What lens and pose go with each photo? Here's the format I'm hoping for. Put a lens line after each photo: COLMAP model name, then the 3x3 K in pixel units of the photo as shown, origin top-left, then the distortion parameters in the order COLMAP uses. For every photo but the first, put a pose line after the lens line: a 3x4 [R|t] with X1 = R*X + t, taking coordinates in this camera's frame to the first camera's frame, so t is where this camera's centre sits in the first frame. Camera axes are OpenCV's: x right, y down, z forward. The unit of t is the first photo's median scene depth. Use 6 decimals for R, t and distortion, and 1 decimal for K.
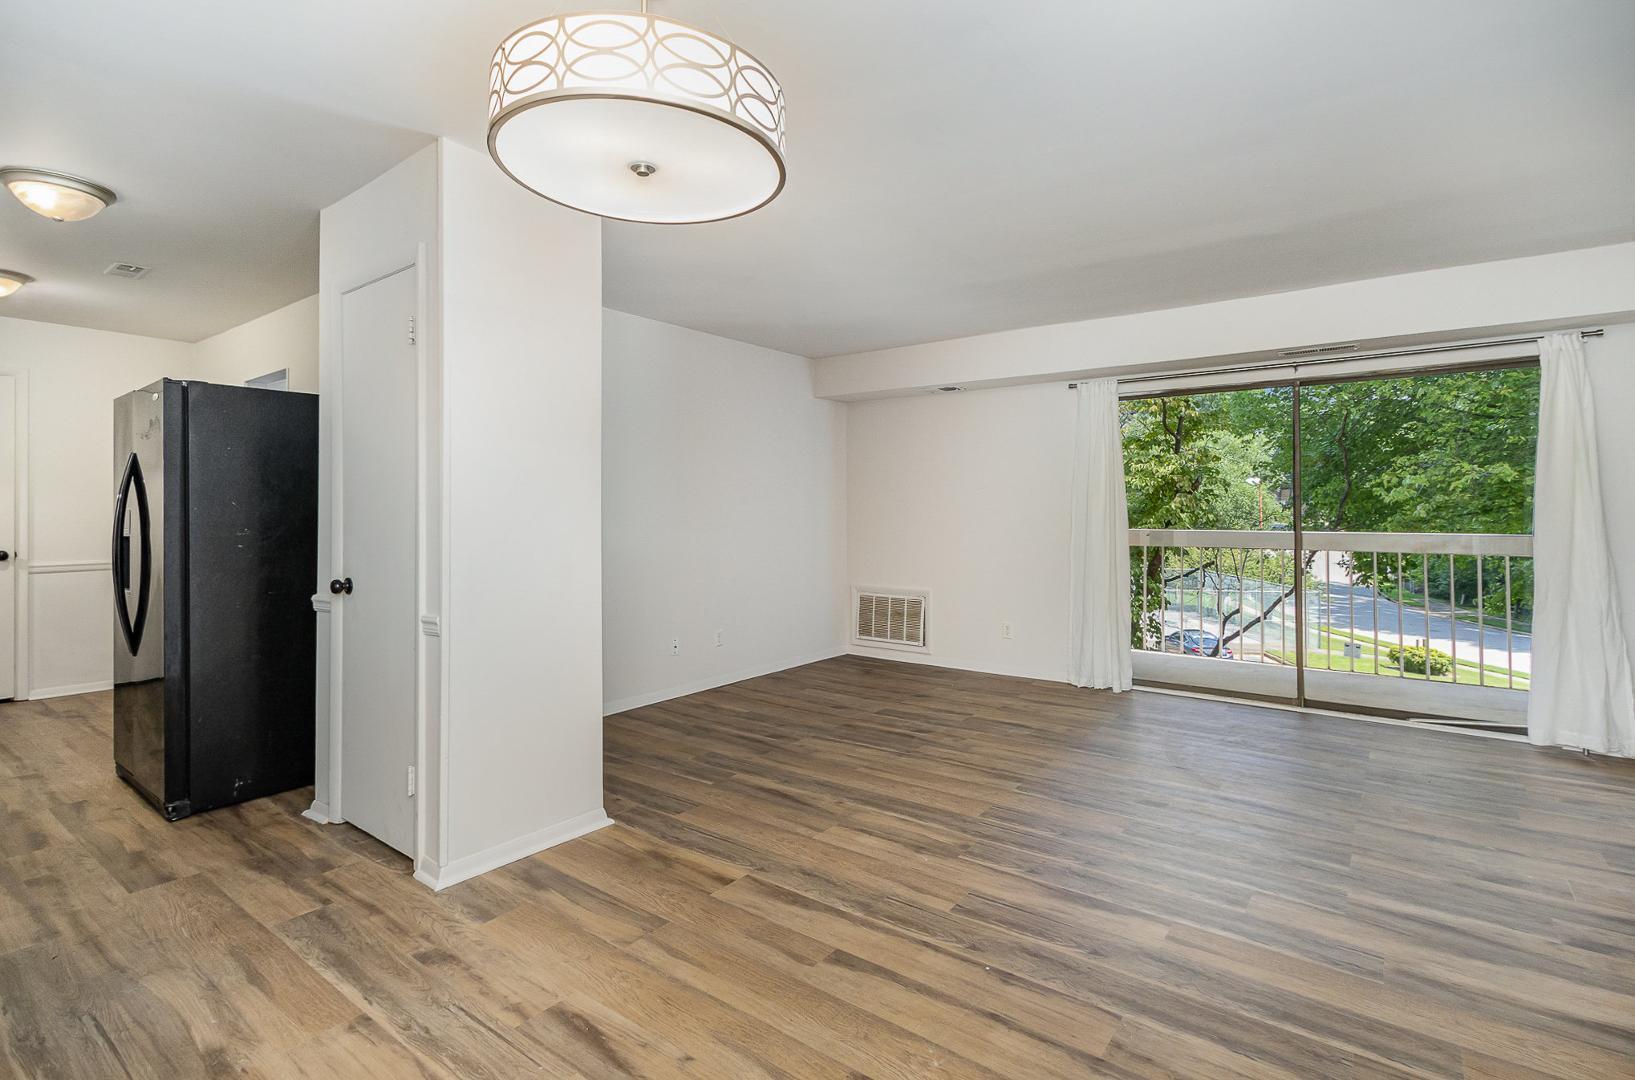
lens RADIAL K [[776.9, 0, 813.8], [0, 776.9, 507.1], [0, 0, 1]] dist [0.001654, -0.000097]
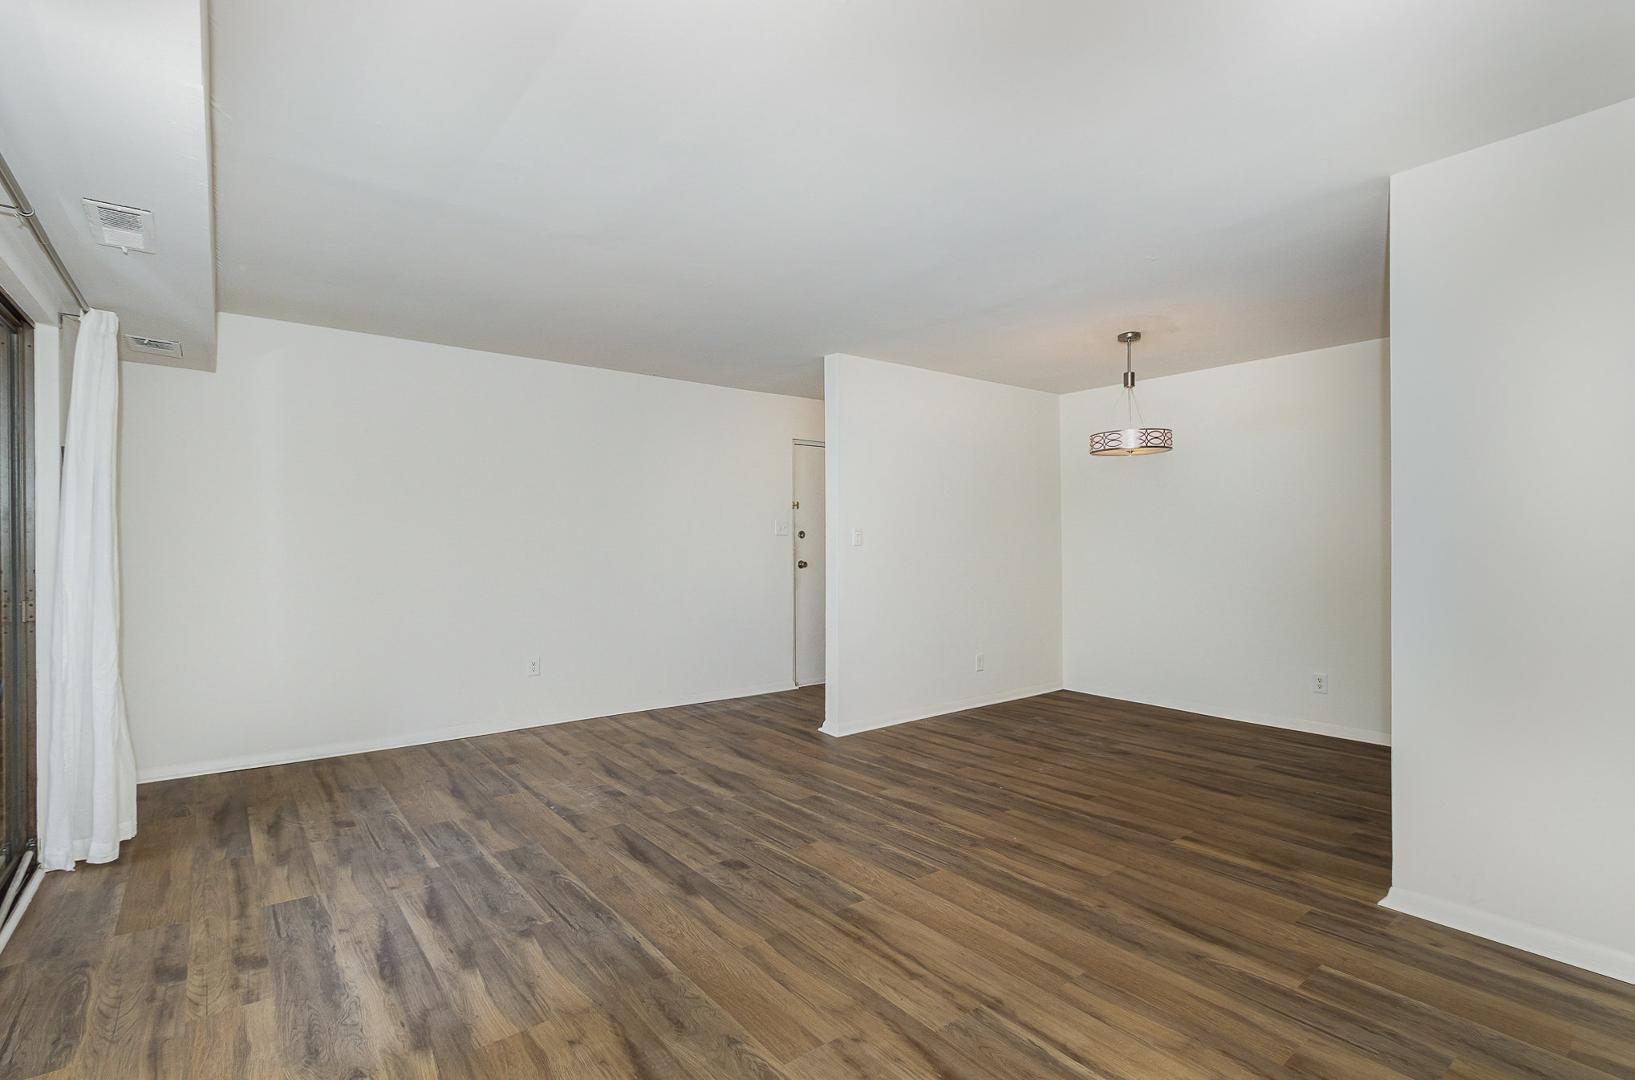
lens RADIAL K [[768.7, 0, 808.9], [0, 768.7, 536.5], [0, 0, 1]] dist [0.003661, -0.000474]
pose [[-0.964791, 0.005680, 0.262956, 0.106145], [0.001345, 0.999860, -0.016664, 0.013152], [-0.263014, -0.015723, -0.964664, 1.713659]]
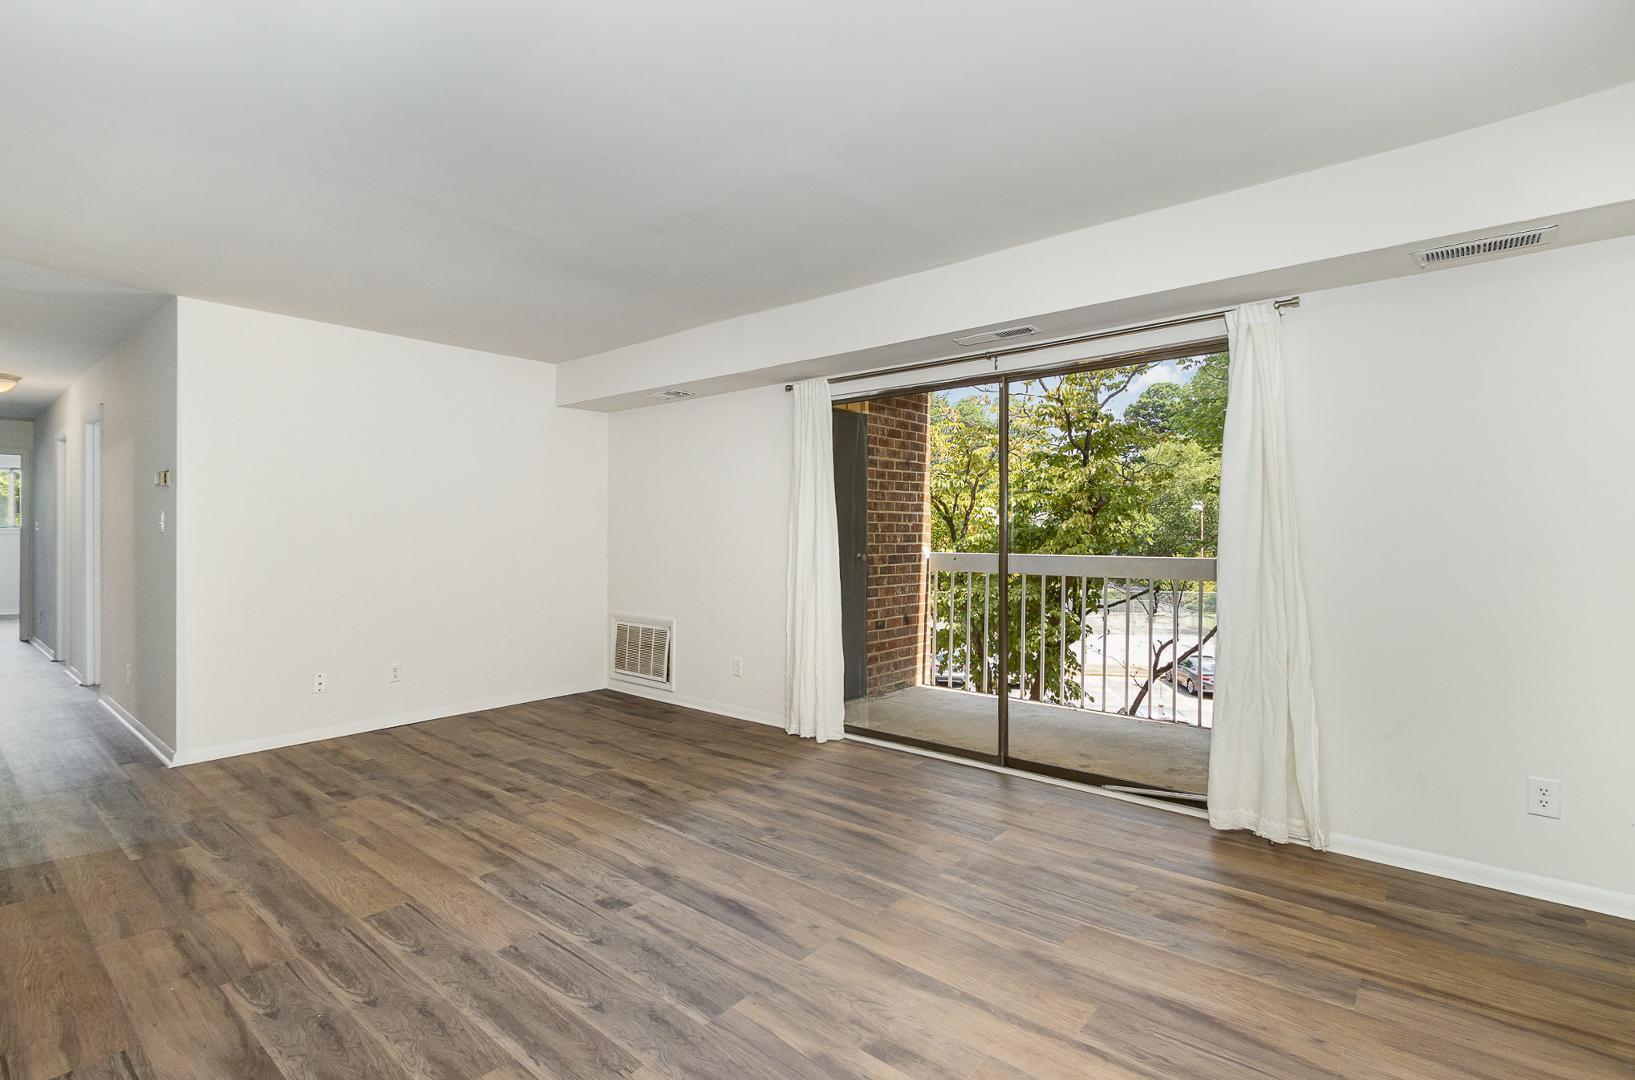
lens RADIAL K [[768.7, 0, 808.9], [0, 768.7, 536.5], [0, 0, 1]] dist [0.003661, -0.000474]
pose [[0.998391, 0.000953, -0.056688, 0.626887], [-0.000329, 0.999939, 0.011024, 0.002433], [0.056696, -0.010988, 0.998331, 0.223600]]
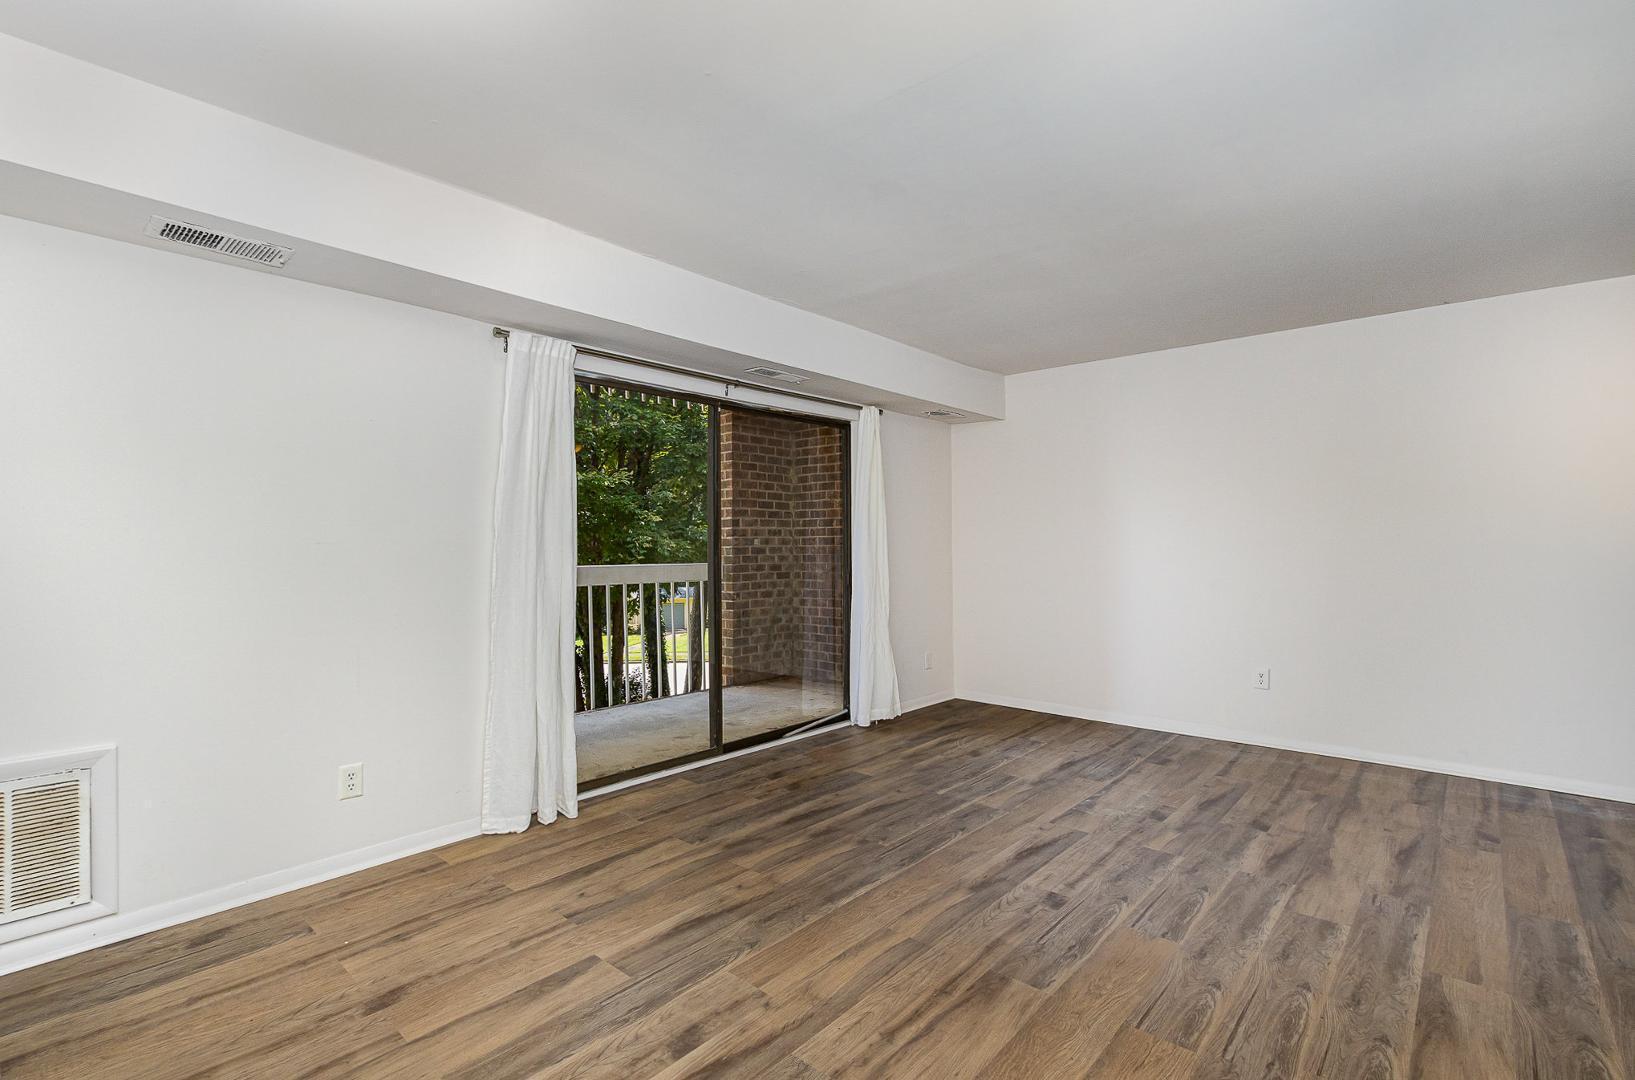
lens RADIAL K [[751.1, 0, 809.0], [0, 751.1, 546.9], [0, 0, 1]] dist [0.002372, -0.001191]
pose [[0.082704, -0.002634, 0.996571, -0.339794], [-0.004335, 0.999986, 0.003003, 0.010220], [-0.996565, -0.004569, 0.082691, 1.105922]]
